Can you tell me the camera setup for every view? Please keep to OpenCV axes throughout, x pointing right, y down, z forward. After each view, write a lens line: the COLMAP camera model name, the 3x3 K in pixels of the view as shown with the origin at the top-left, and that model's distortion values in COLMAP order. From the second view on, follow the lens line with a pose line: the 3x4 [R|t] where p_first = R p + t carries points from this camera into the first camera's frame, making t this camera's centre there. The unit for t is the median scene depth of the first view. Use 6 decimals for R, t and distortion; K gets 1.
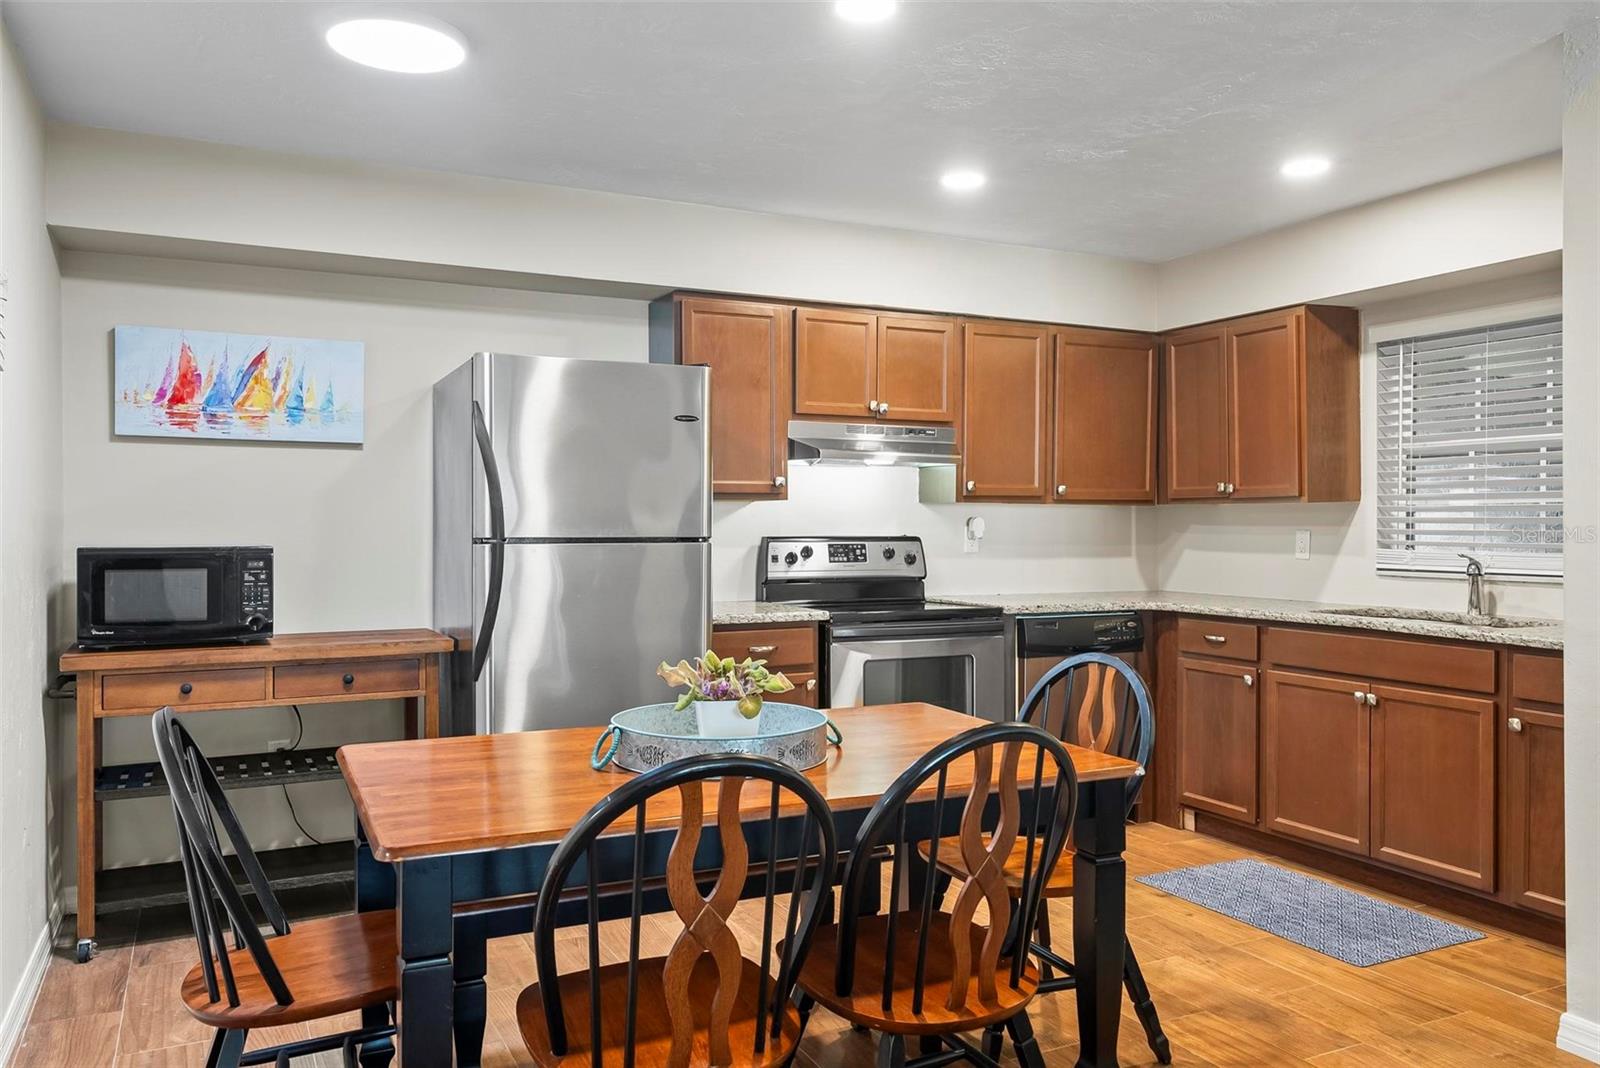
lens RADIAL K [[1195.0, 0, 788.4], [0, 1195.0, 525.8], [0, 0, 1]] dist [-0.012185, 0.015385]
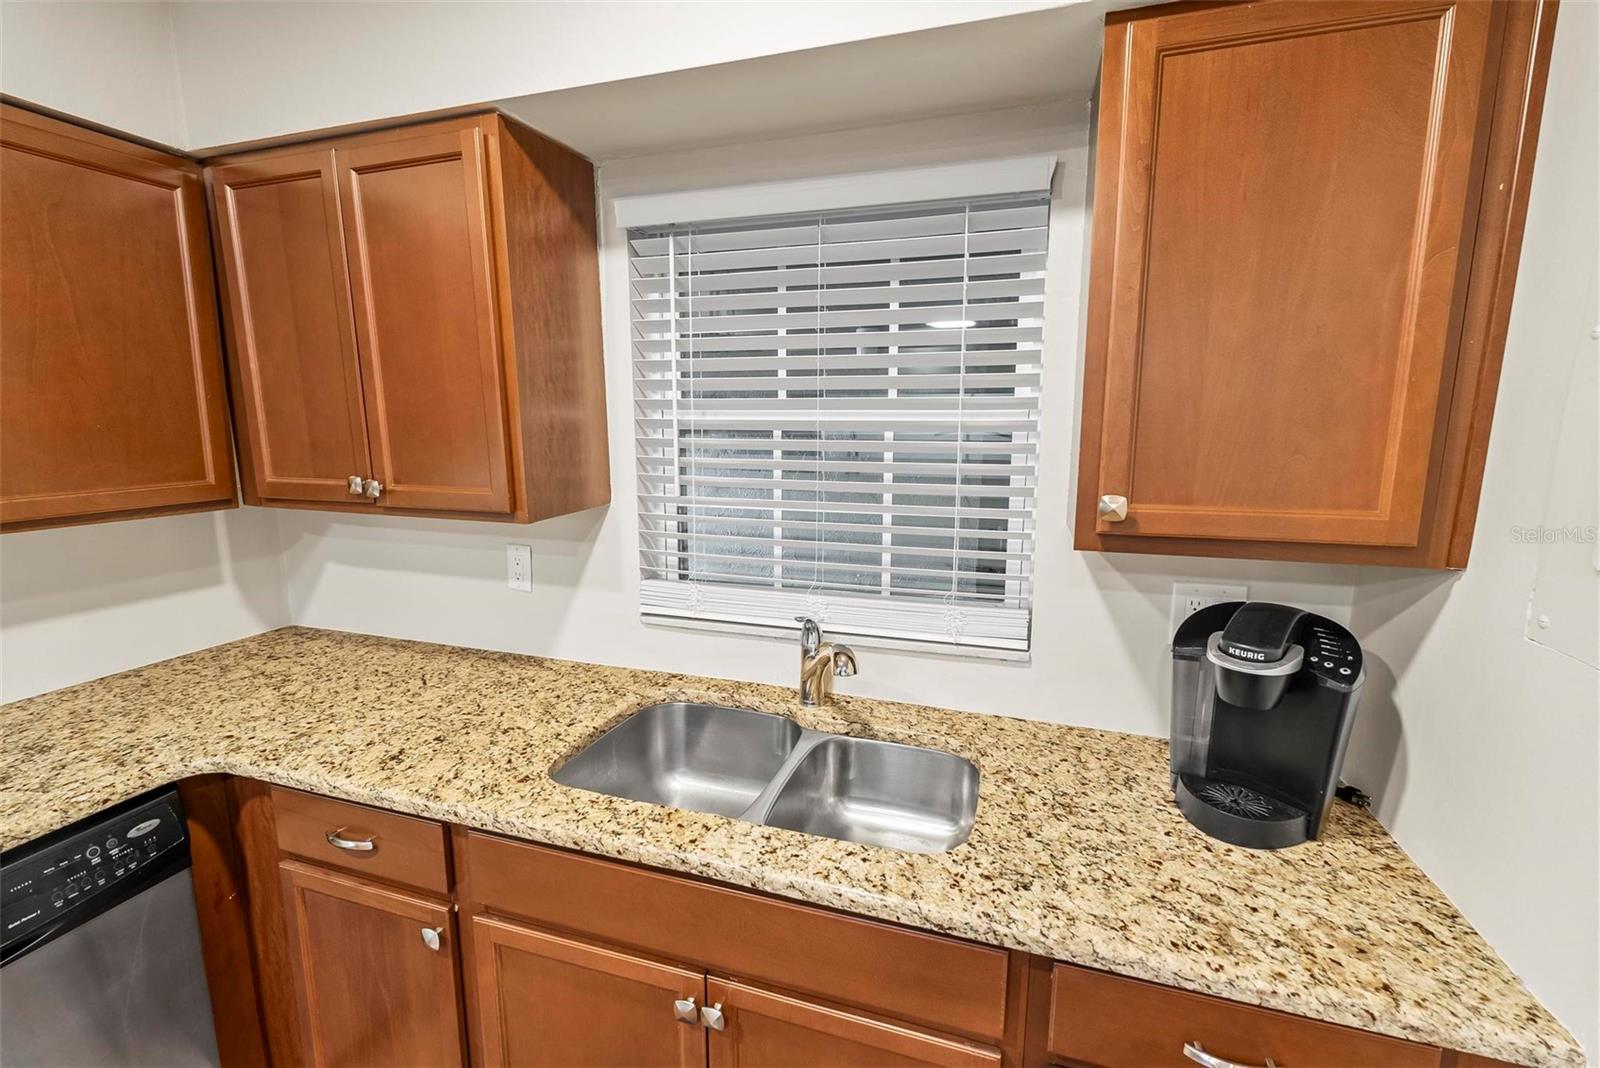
lens RADIAL K [[699.3, 0, 802.3], [0, 699.3, 532.8], [0, 0, 1]] dist [-0.006298, 0.000794]
pose [[0.688001, -0.118221, 0.716015, 0.293113], [0.001121, 0.986814, 0.161855, -0.063847], [-0.725709, -0.110554, 0.679062, 0.692266]]
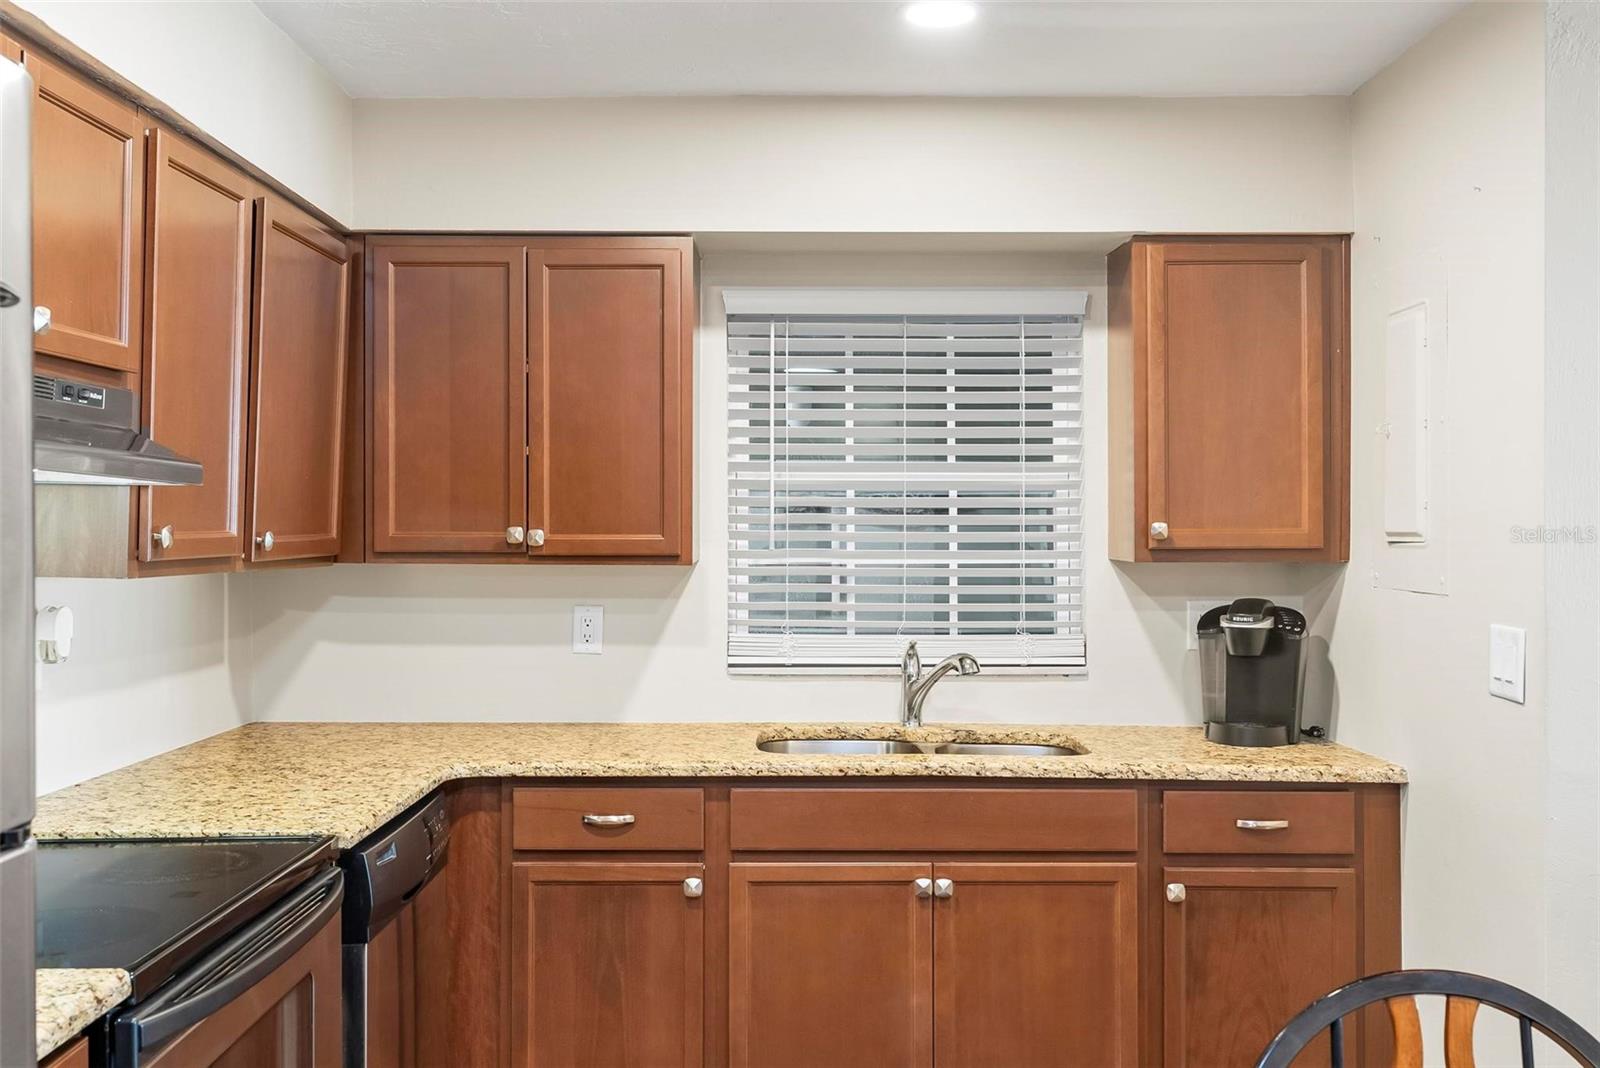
lens RADIAL K [[1497.3, 0, 790.6], [0, 1497.3, 518.6], [0, 0, 1]] dist [0.004762, 0.000000]
pose [[0.430043, 0.004576, 0.902797, -0.220204], [0.001461, 0.999982, -0.005764, -0.037893], [-0.902807, 0.003798, 0.430029, 0.619099]]
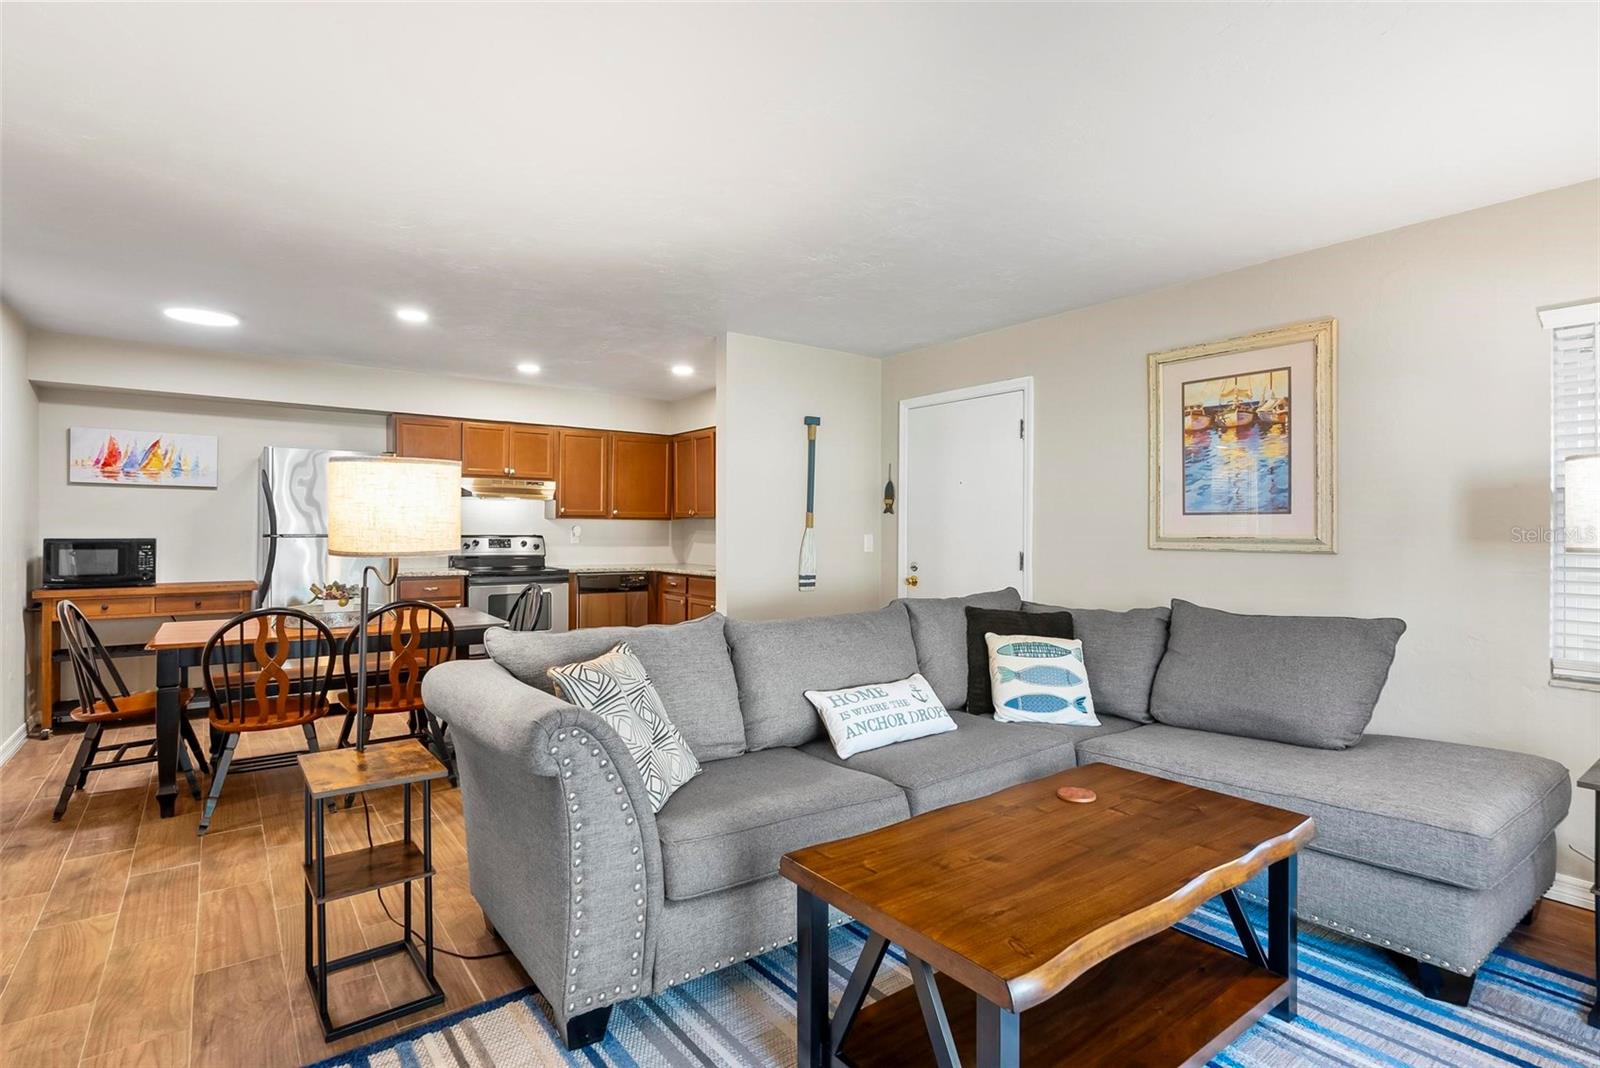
lens RADIAL K [[819.5, 0, 808.1], [0, 819.5, 523.3], [0, 0, 1]] dist [-0.003305, 0.002868]
pose [[0.983452, 0.005527, 0.181086, 0.323170], [-0.003952, 0.999951, -0.009056, -0.000299], [-0.181127, 0.008190, 0.983426, -0.456730]]
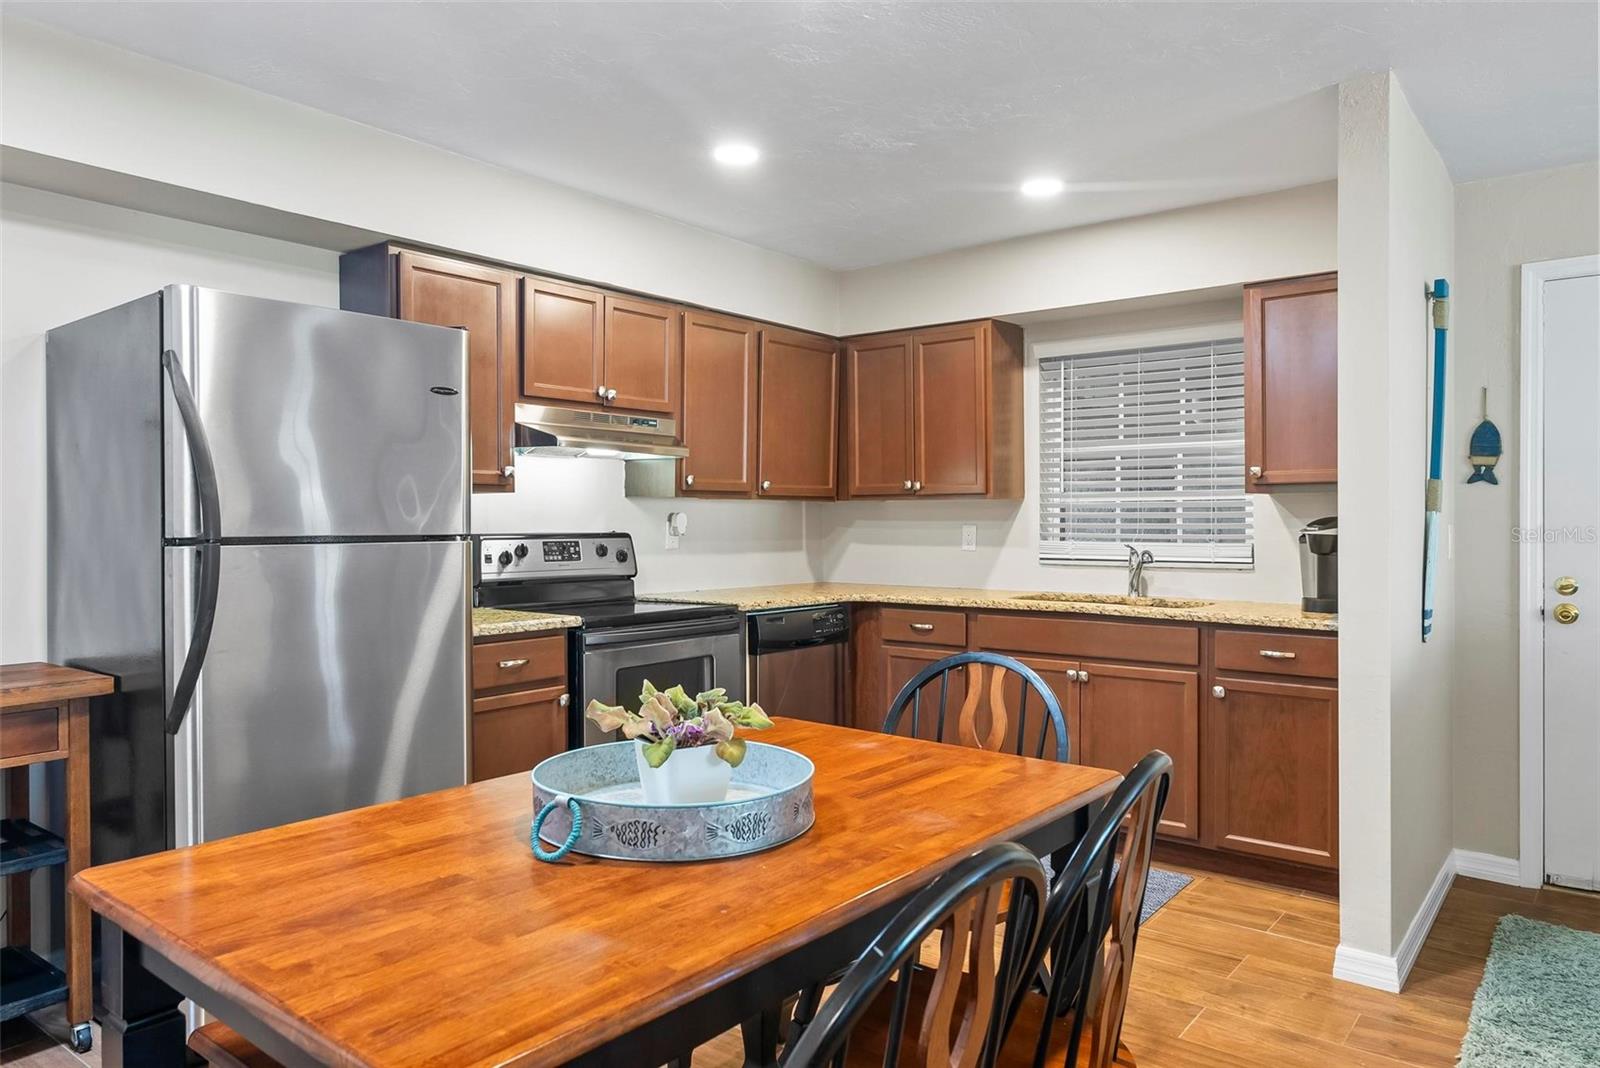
lens RADIAL K [[1071.8, 0, 796.1], [0, 1071.8, 527.0], [0, 0, 1]] dist [-0.004243, 0.002808]
pose [[0.899264, -0.004756, 0.437379, -0.157241], [0.003359, 0.999986, 0.003968, 0.001565], [-0.437392, -0.002099, 0.899268, 0.187289]]
